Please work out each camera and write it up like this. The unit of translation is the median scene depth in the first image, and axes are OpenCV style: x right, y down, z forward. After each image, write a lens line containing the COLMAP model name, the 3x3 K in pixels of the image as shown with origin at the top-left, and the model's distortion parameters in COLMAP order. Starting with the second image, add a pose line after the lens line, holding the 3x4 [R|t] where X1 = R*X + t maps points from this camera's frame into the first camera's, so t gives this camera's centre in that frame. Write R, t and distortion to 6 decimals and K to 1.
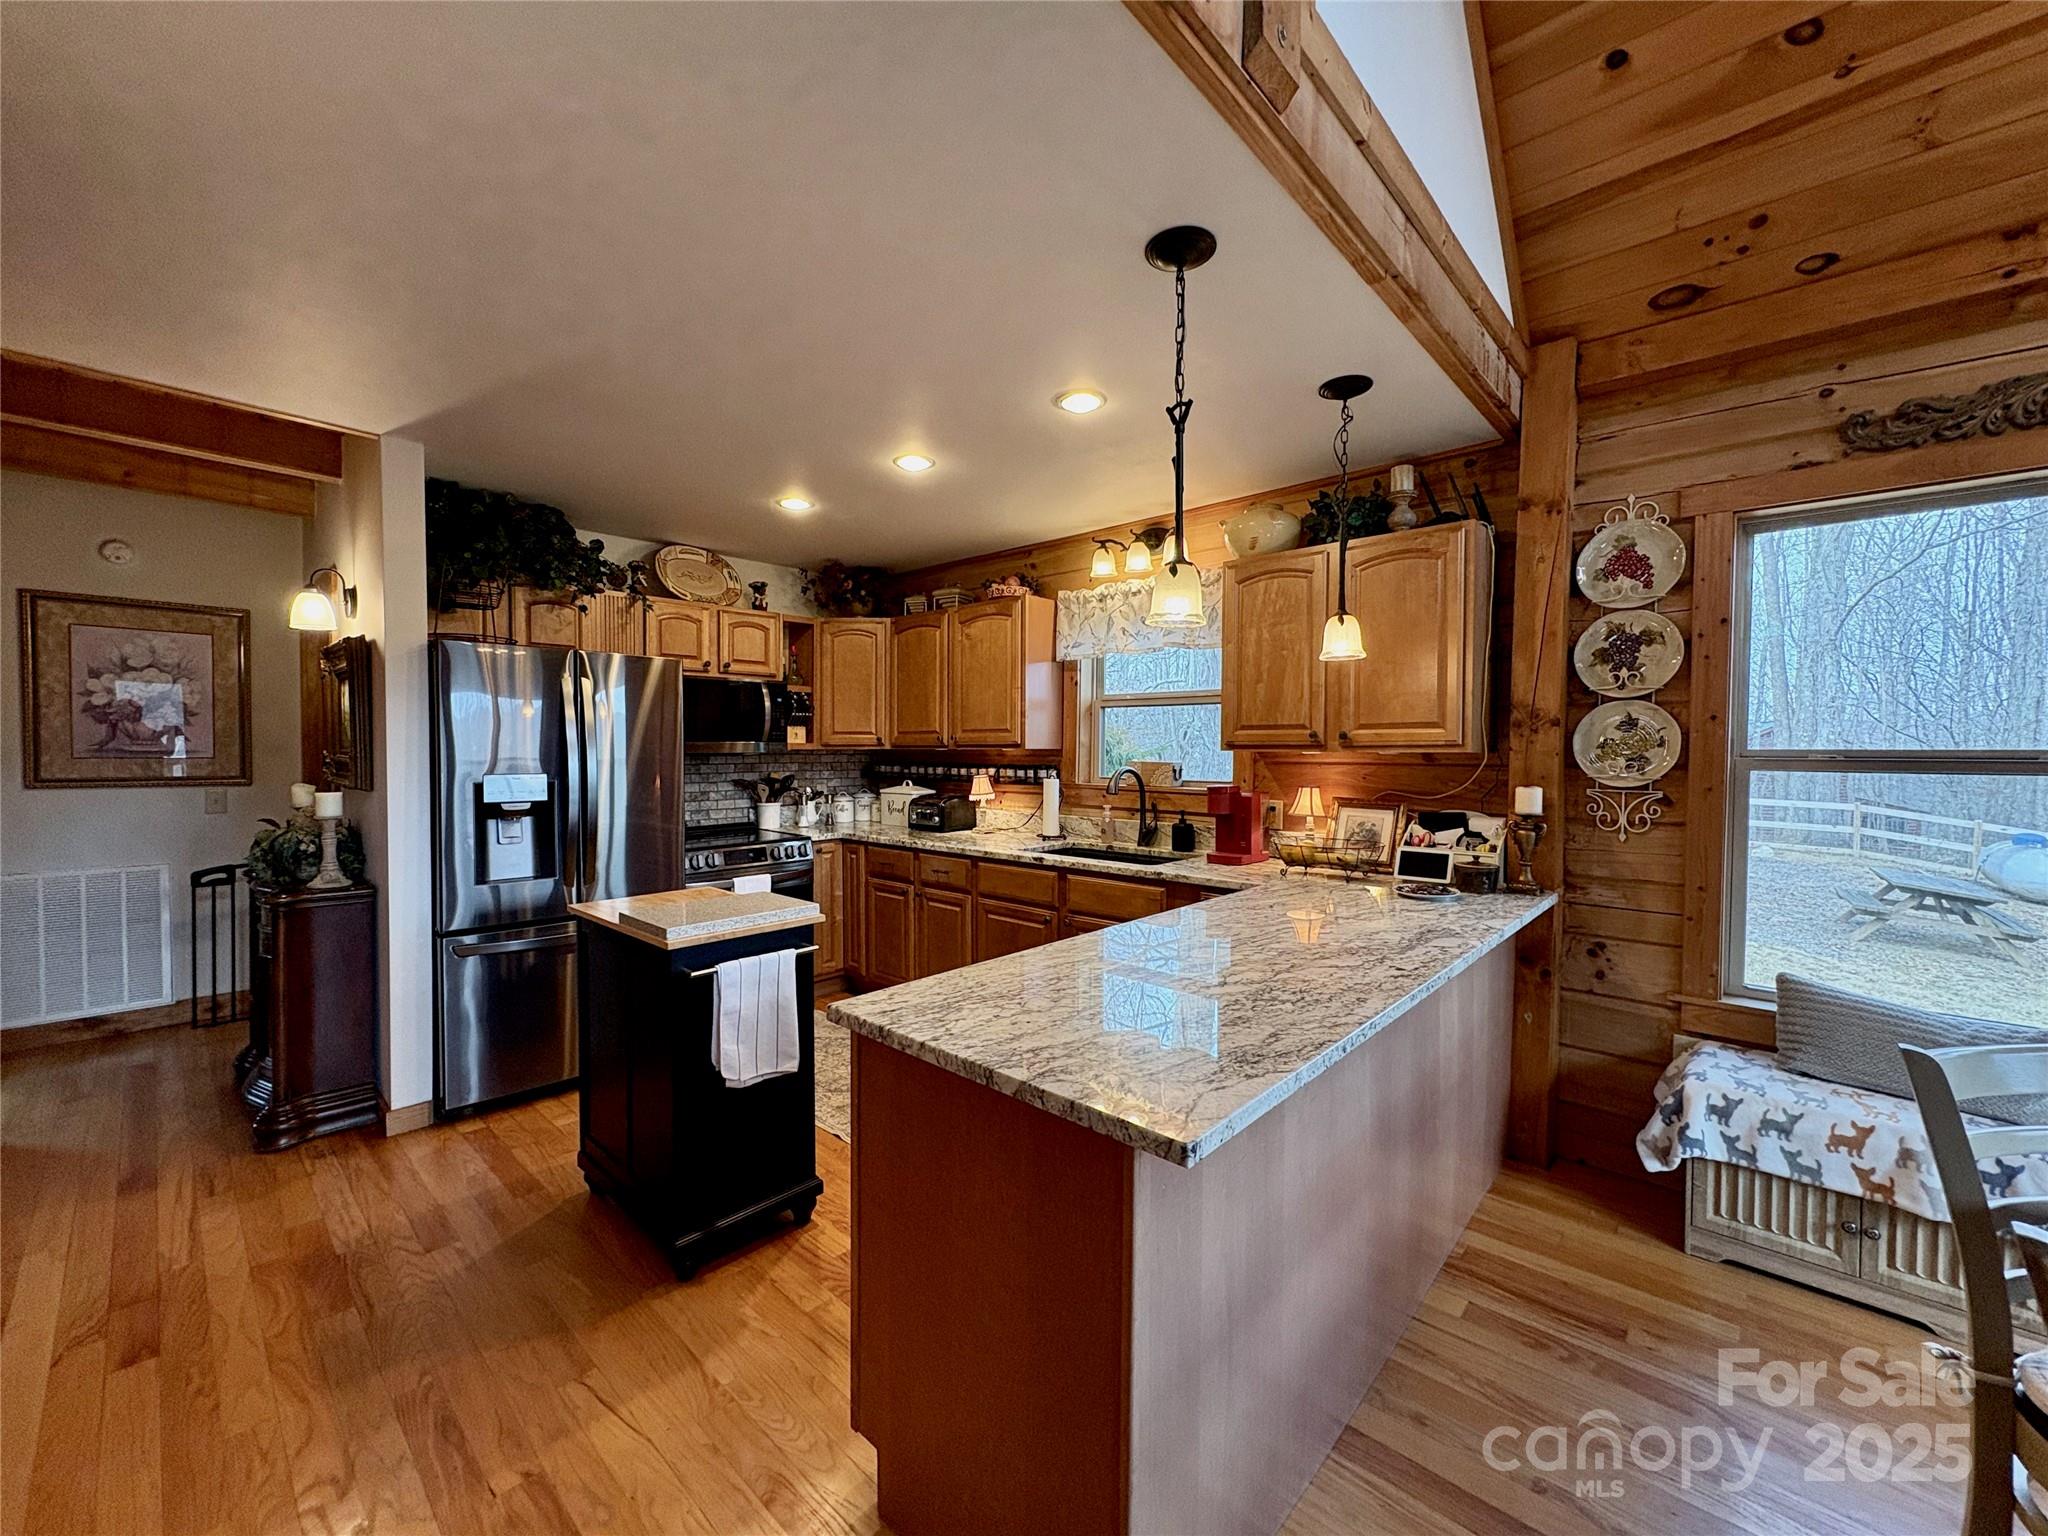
lens RADIAL K [[814.1, 0, 1021.4], [0, 814.1, 767.0], [0, 0, 1]] dist [0.000000, 0.000277]
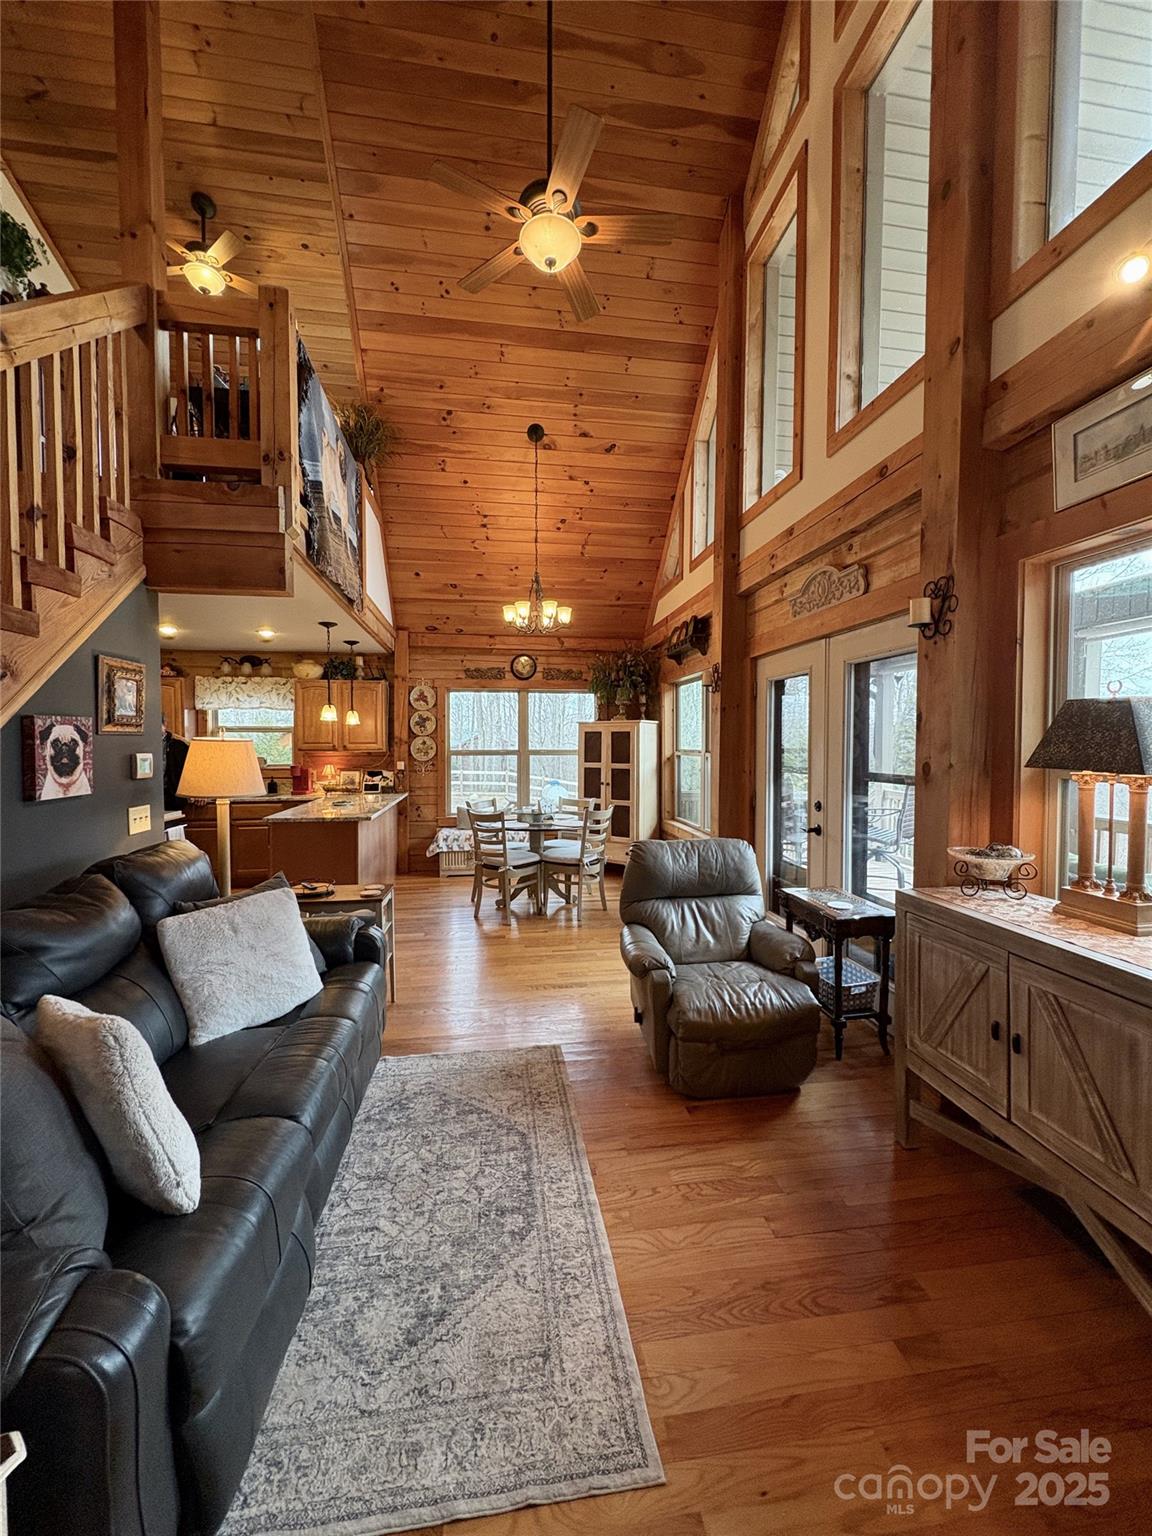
lens RADIAL K [[610.6, 0, 577.0], [0, 610.6, 766.1], [0, 0, 1]] dist [0.000000, 0.000277]
pose [[0.622842, -0.030922, 0.781736, -0.728577], [0.022889, 0.999511, 0.021300, 0.005072], [-0.782012, 0.004627, 0.623246, -0.932211]]
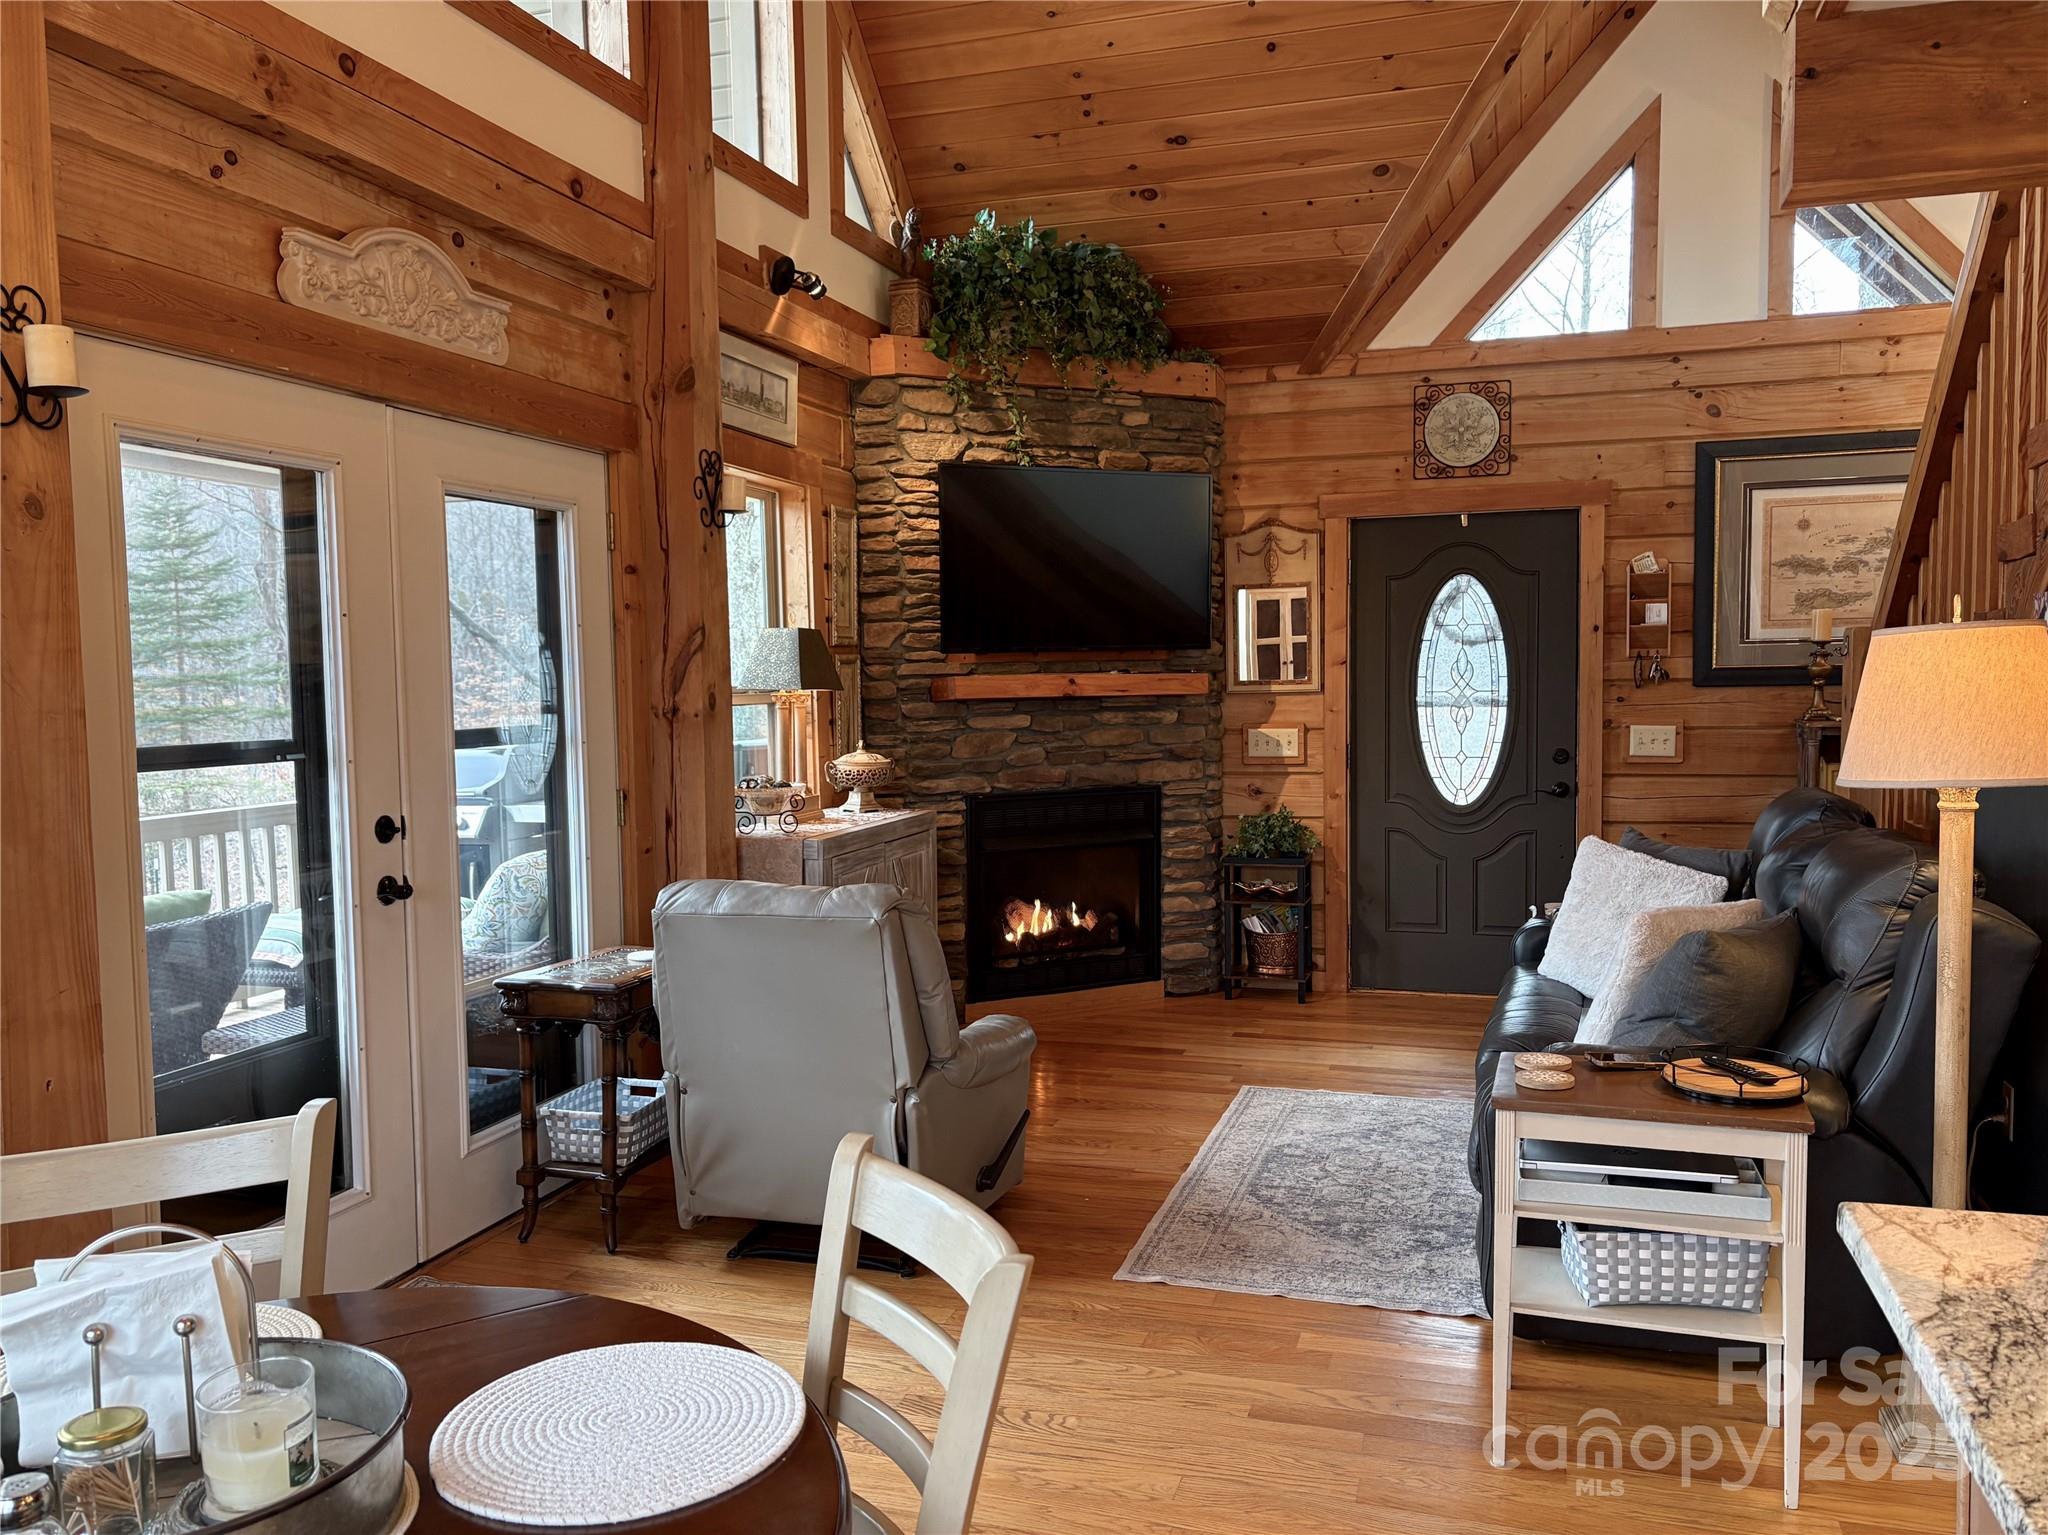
lens RADIAL K [[1586.9, 0, 1016.7], [0, 1586.9, 779.1], [0, 0, 1]] dist [0.048466, -0.052795]
pose [[-0.904171, 0.041010, -0.425198, 0.470730], [0.002178, 0.995811, 0.091413, -0.026498], [0.427165, 0.081727, -0.900472, 0.606425]]
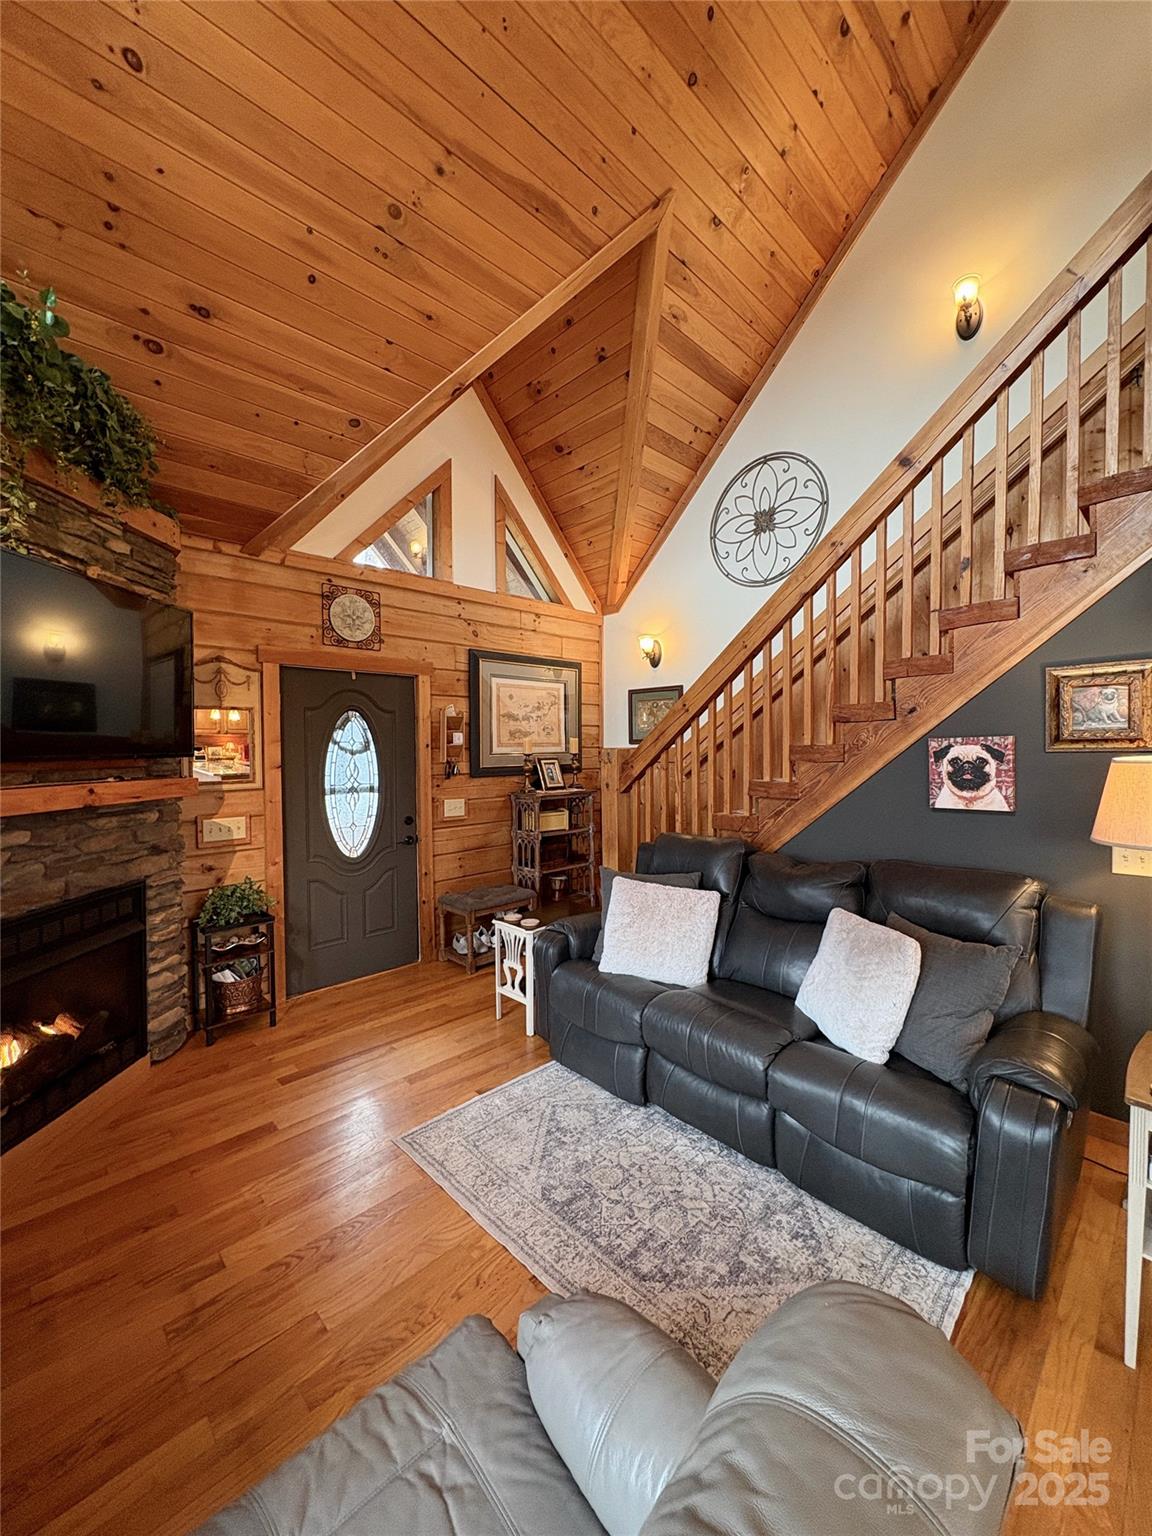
lens RADIAL K [[611.5, 0, 576.6], [0, 611.5, 765.9], [0, 0, 1]] dist [0.002572, 0.000479]
pose [[-0.049562, 0.026181, -0.998428, 0.279301], [-0.015849, 0.999510, 0.026996, -0.027443], [0.998645, 0.017162, -0.049123, -0.496779]]
